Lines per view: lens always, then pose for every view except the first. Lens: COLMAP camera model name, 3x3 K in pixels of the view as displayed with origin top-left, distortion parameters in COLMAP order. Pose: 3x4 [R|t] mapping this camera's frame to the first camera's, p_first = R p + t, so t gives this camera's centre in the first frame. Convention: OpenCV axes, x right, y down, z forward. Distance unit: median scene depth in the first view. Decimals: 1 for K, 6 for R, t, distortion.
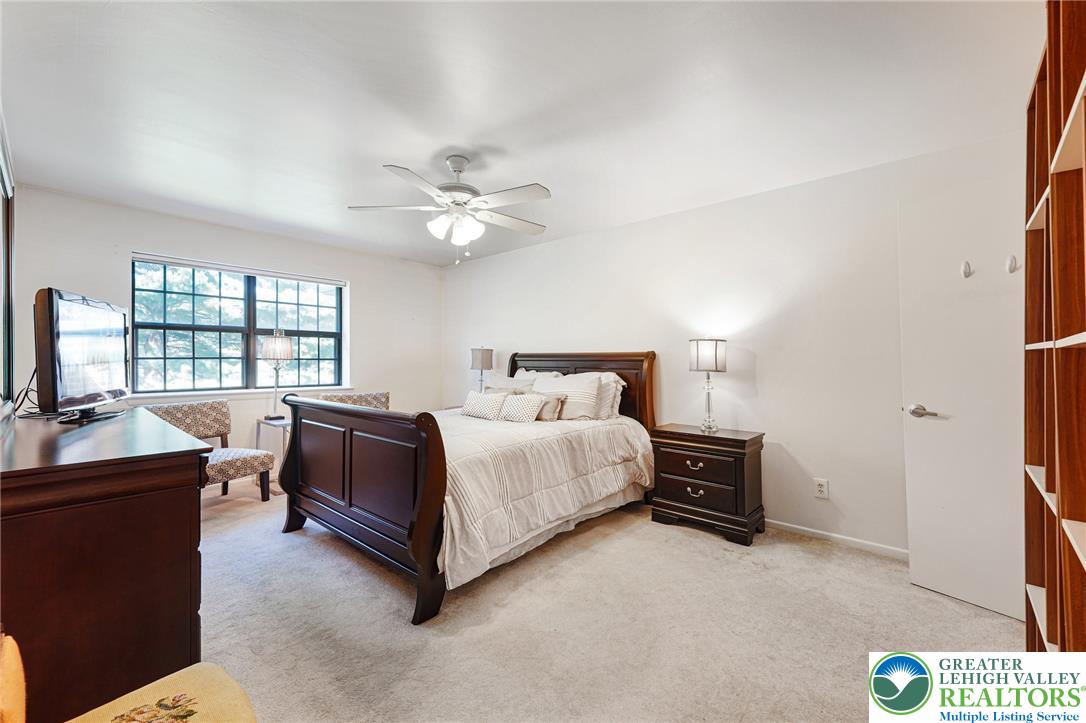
lens RADIAL K [[448.9, 0, 543.0], [0, 448.9, 361.5], [0, 0, 1]] dist [0.000155, -0.000158]
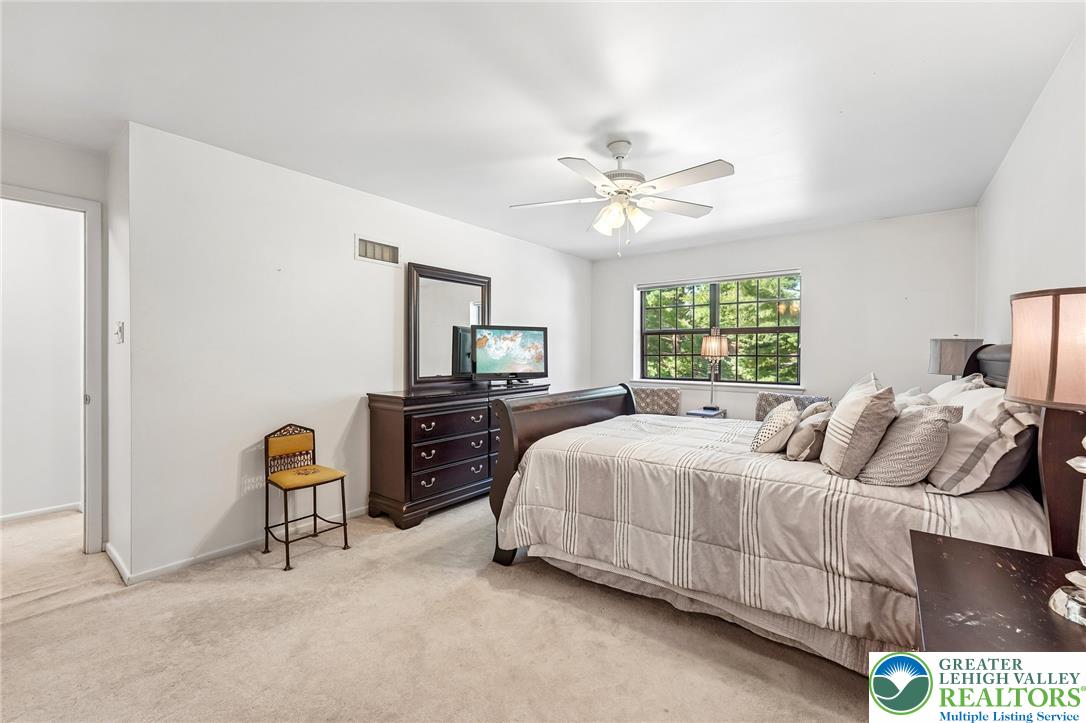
lens RADIAL K [[448.9, 0, 543.0], [0, 448.9, 361.5], [0, 0, 1]] dist [0.000155, -0.000158]
pose [[0.067554, 0.015662, -0.997593, 0.675724], [-0.007869, 0.999854, 0.015165, -0.006940], [0.997685, 0.006825, 0.067667, 0.700557]]
